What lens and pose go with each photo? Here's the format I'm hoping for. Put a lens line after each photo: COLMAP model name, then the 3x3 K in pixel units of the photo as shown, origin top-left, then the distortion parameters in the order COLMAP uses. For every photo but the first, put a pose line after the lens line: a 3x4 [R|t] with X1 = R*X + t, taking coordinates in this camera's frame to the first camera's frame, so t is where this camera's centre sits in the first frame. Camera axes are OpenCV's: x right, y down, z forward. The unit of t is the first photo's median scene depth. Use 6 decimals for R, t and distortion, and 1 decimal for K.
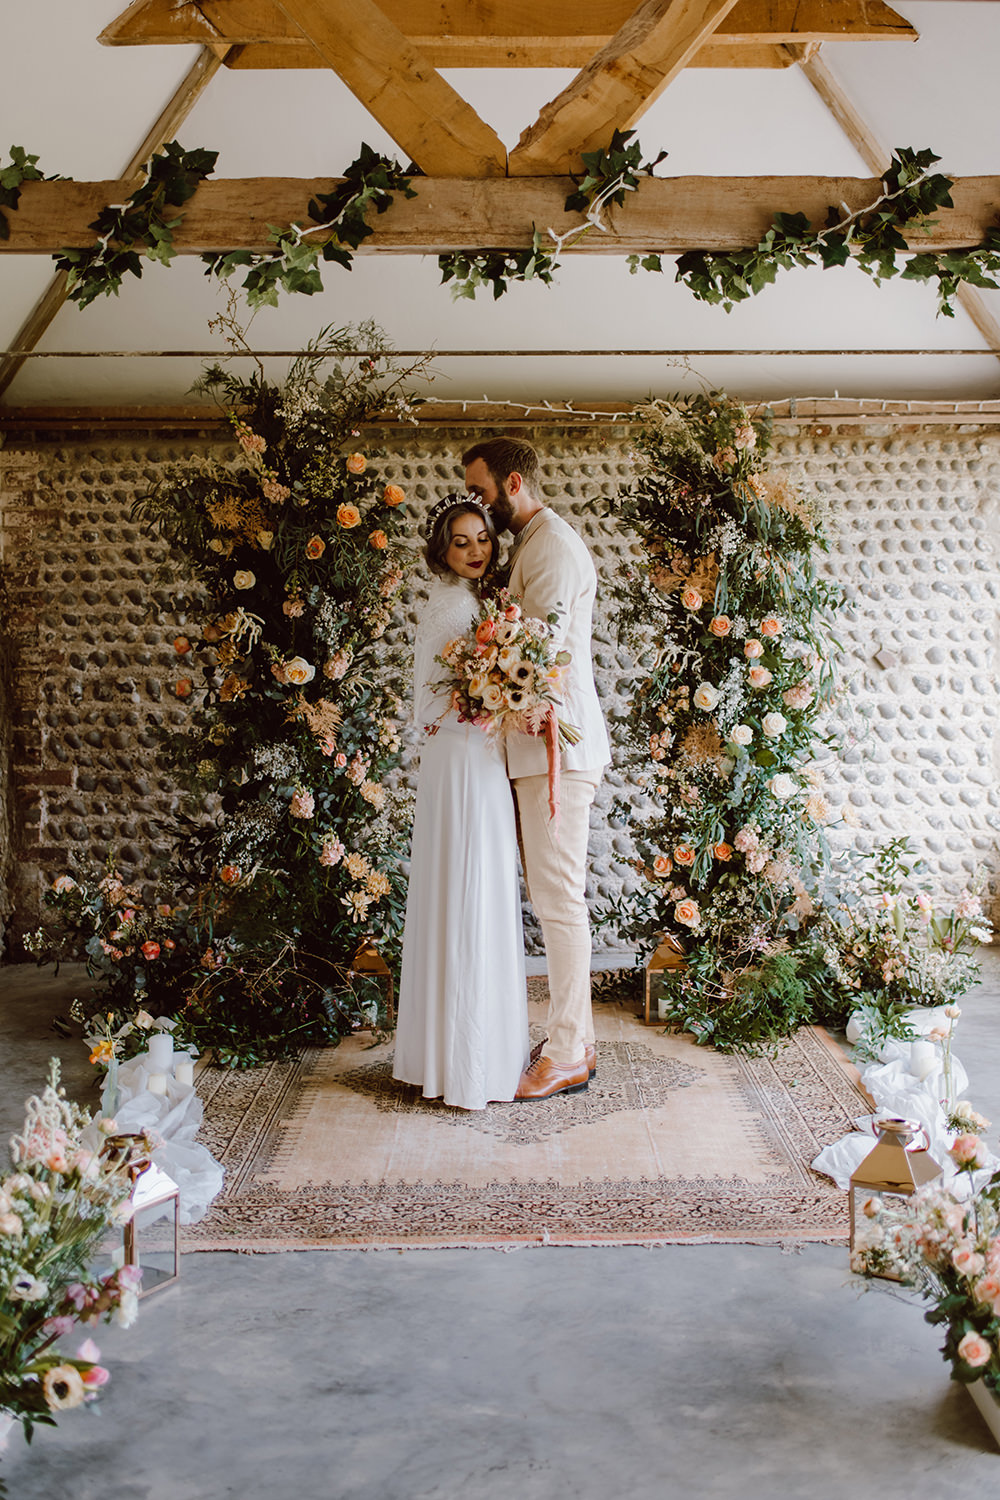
lens RADIAL K [[1610.2, 0, 543.1], [0, 1610.2, 657.9], [0, 0, 1]] dist [-0.016931, 0.013860]
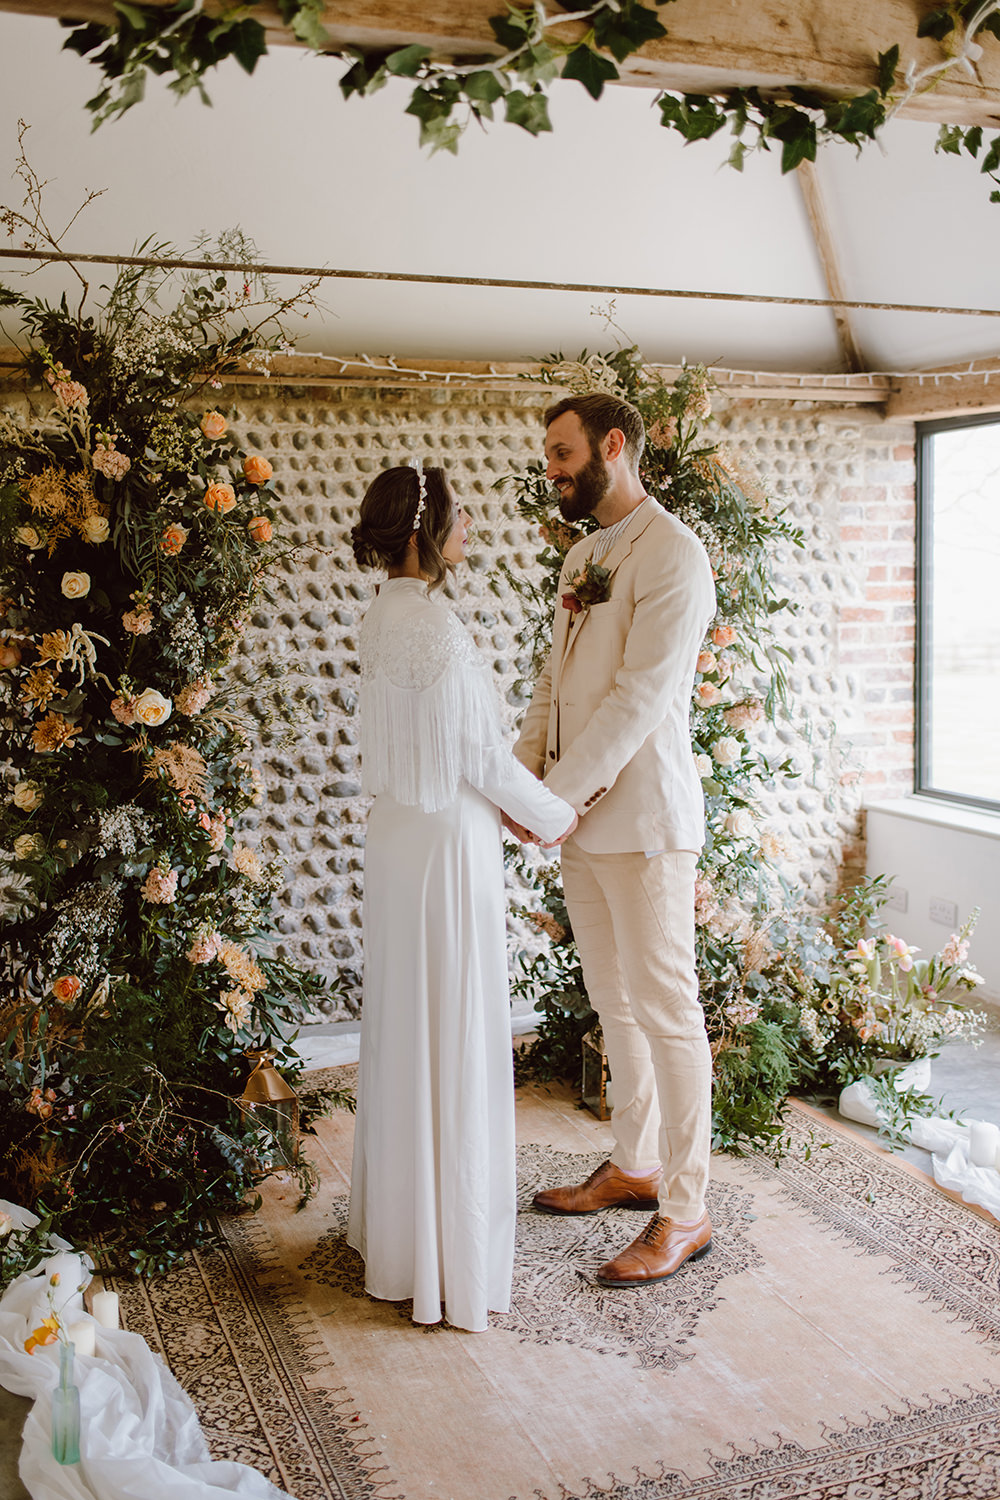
lens RADIAL K [[1472.5, 0, 497.5], [0, 1472.5, 721.7], [0, 0, 1]] dist [-0.018409, 0.019050]
pose [[0.944026, -0.038840, 0.327578, -0.222248], [0.015808, 0.997230, 0.072685, -0.031827], [-0.329493, -0.063438, 0.942024, 0.309461]]
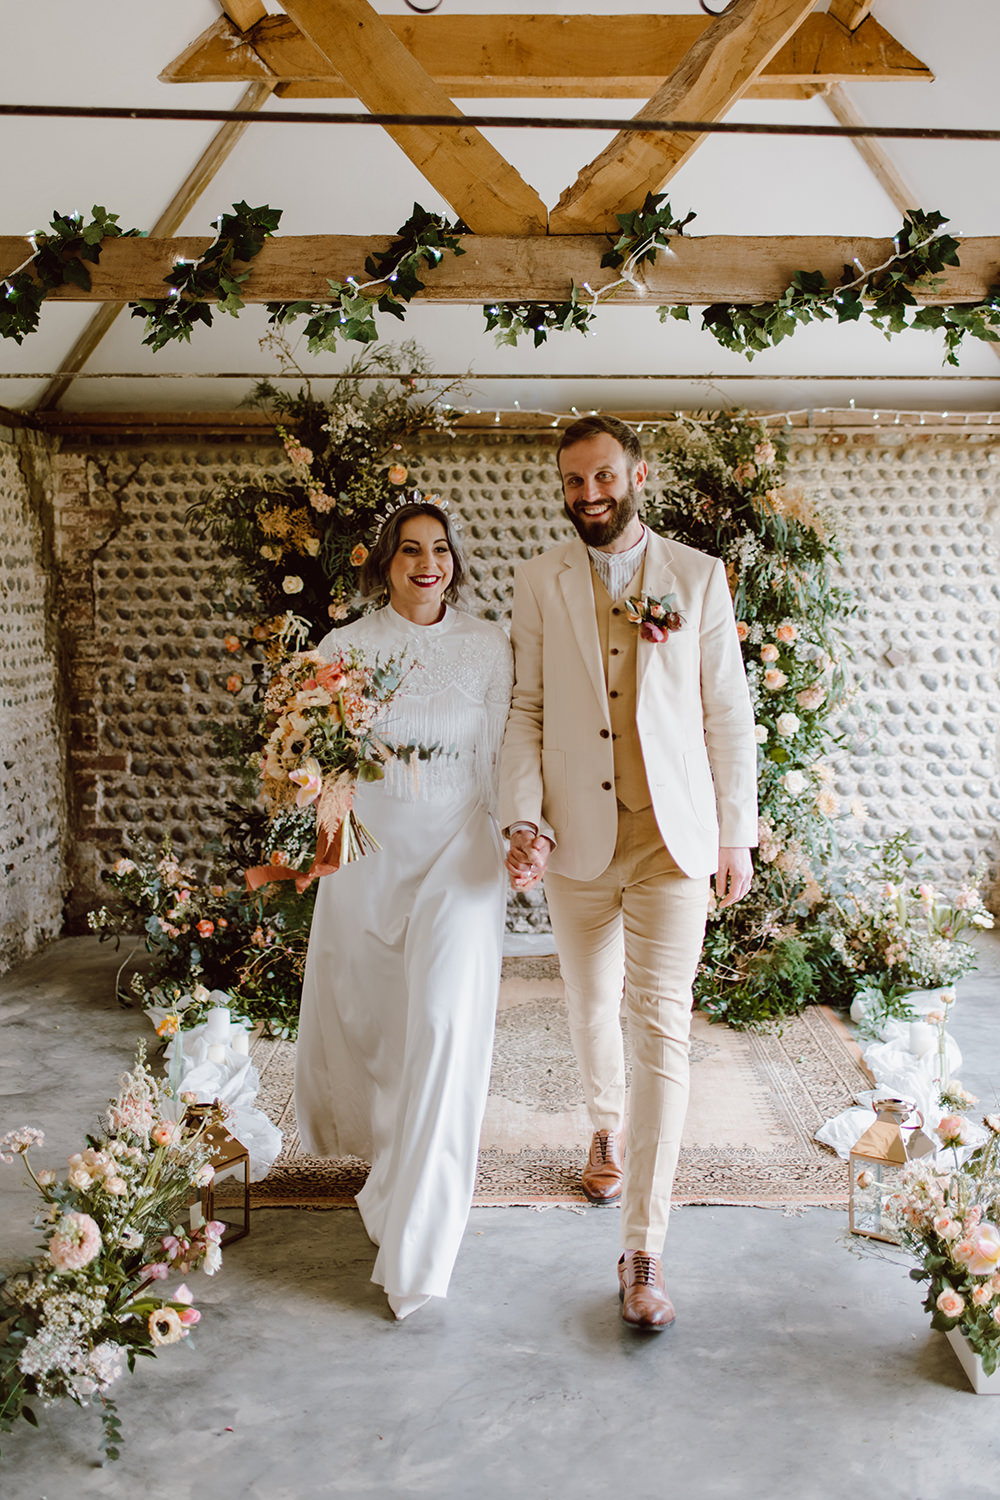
lens RADIAL K [[1592.8, 0, 542.6], [0, 1592.8, 691.0], [0, 0, 1]] dist [-0.011365, -0.010841]
pose [[0.999889, 0.009104, -0.011778, -0.006702], [-0.008597, 0.999066, 0.042344, -0.023857], [0.012152, -0.042238, 0.999034, -0.055182]]
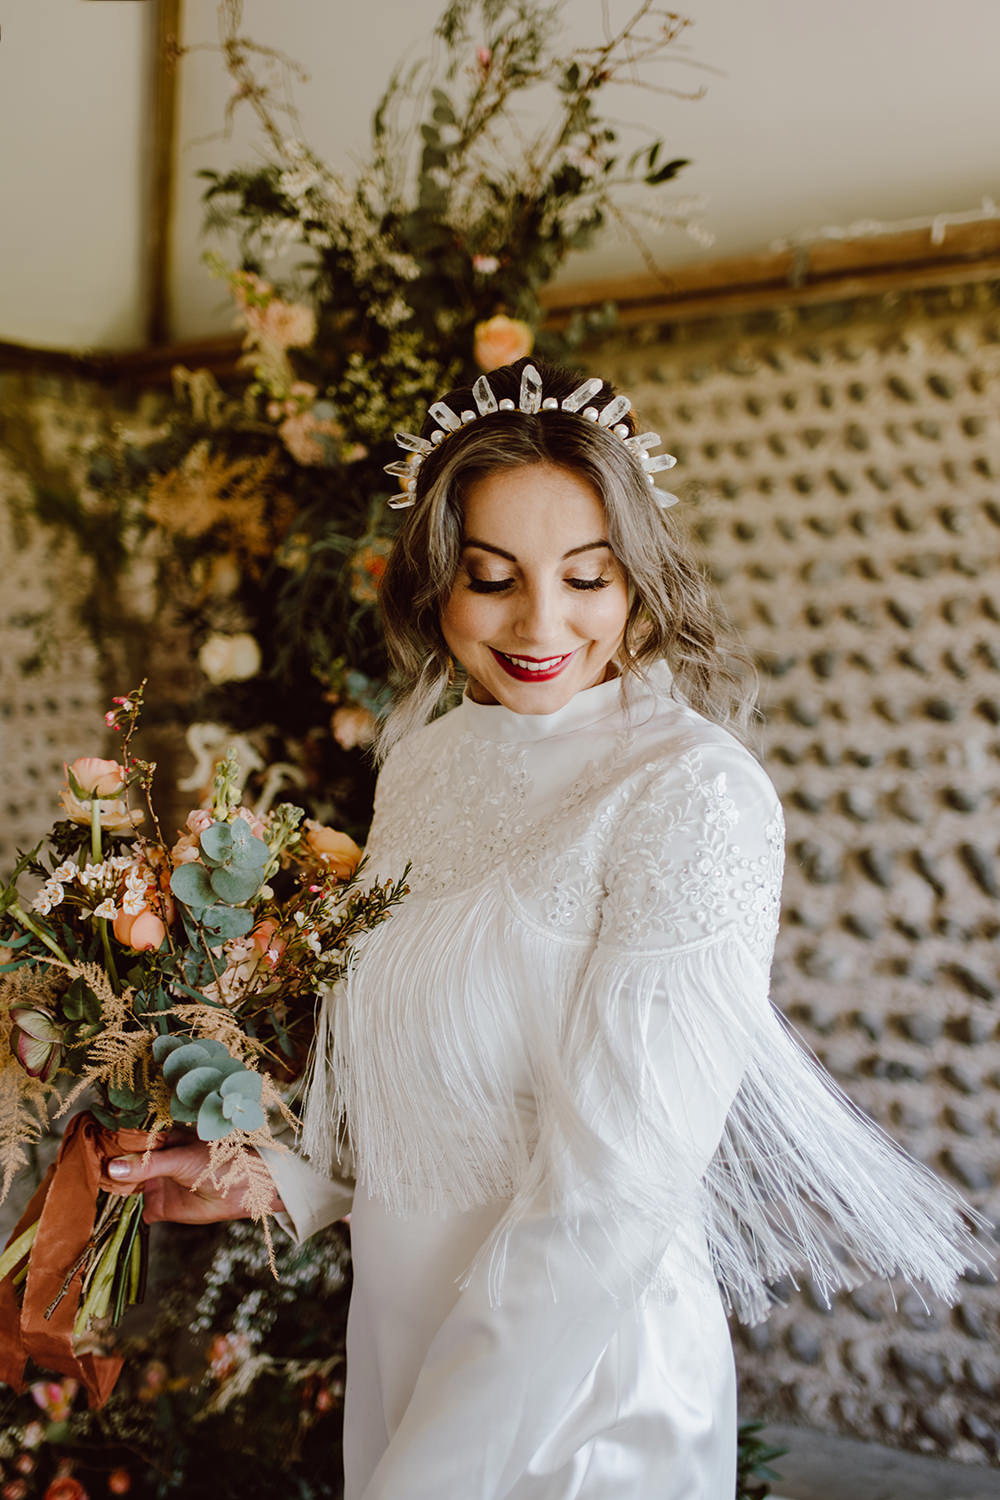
lens RADIAL K [[1531.4, 0, 545.2], [0, 1531.4, 703.5], [0, 0, 1]] dist [-0.016425, 0.021218]
pose [[0.874241, 0.002440, -0.485487, 0.071670], [0.006457, 0.999840, 0.016653, -0.041771], [0.485450, -0.017694, 0.874085, 0.689822]]
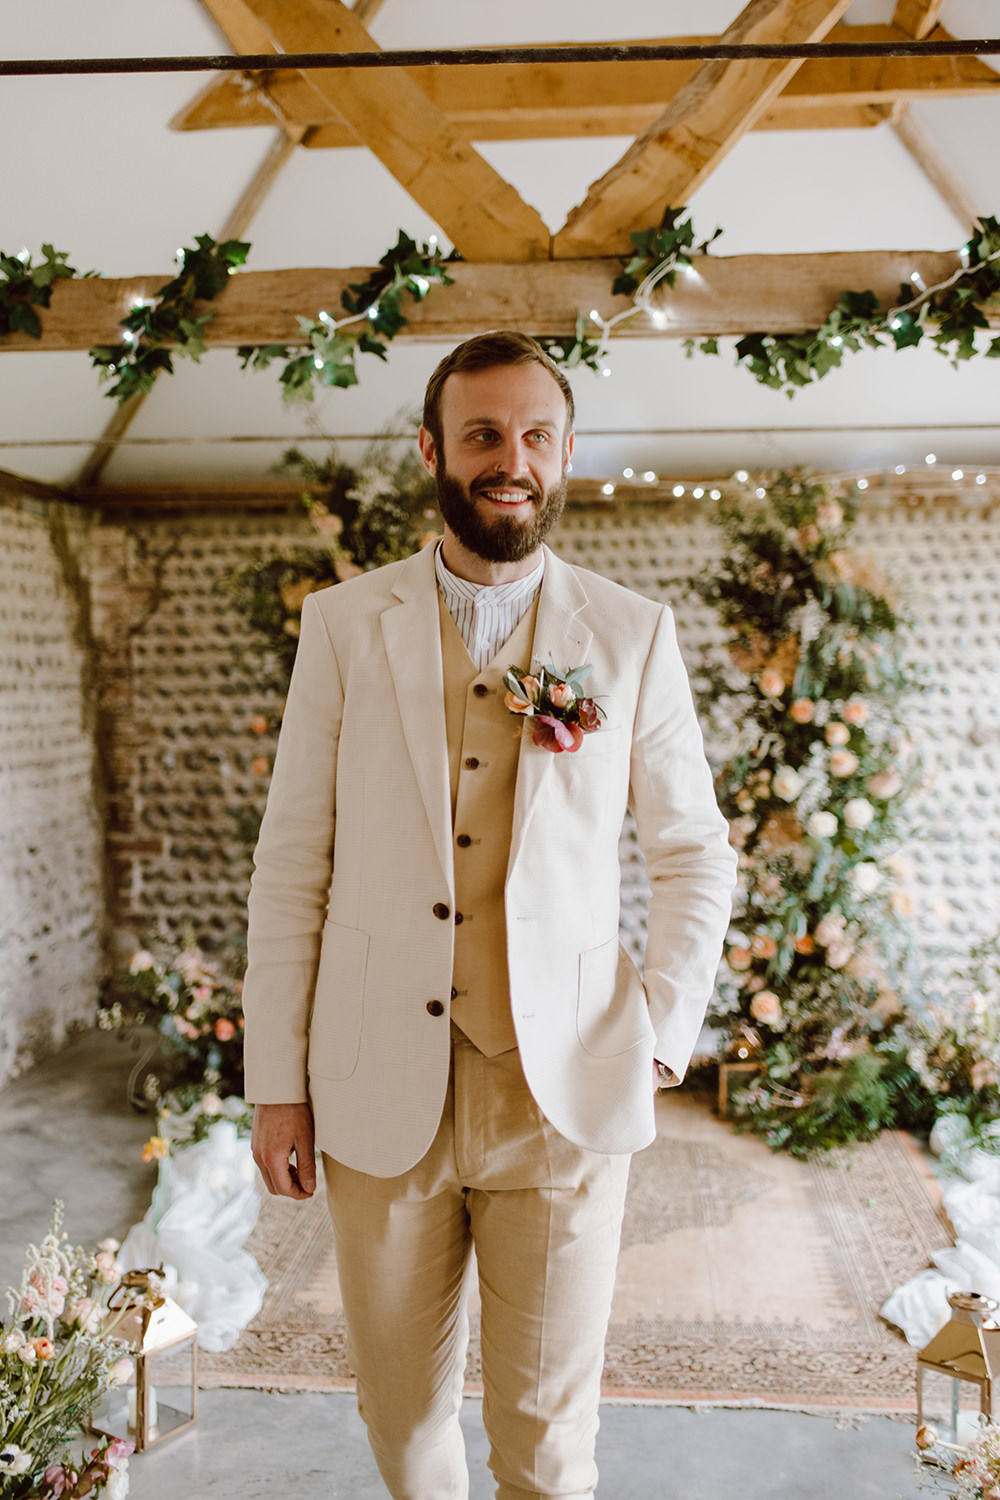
lens RADIAL K [[1524.6, 0, 486.3], [0, 1524.6, 696.9], [0, 0, 1]] dist [-0.032196, 0.050049]
pose [[0.993065, 0.005080, -0.117459, 0.029321], [-0.004726, 0.999983, 0.003294, -0.029919], [0.117473, -0.002716, 0.993072, 0.071950]]
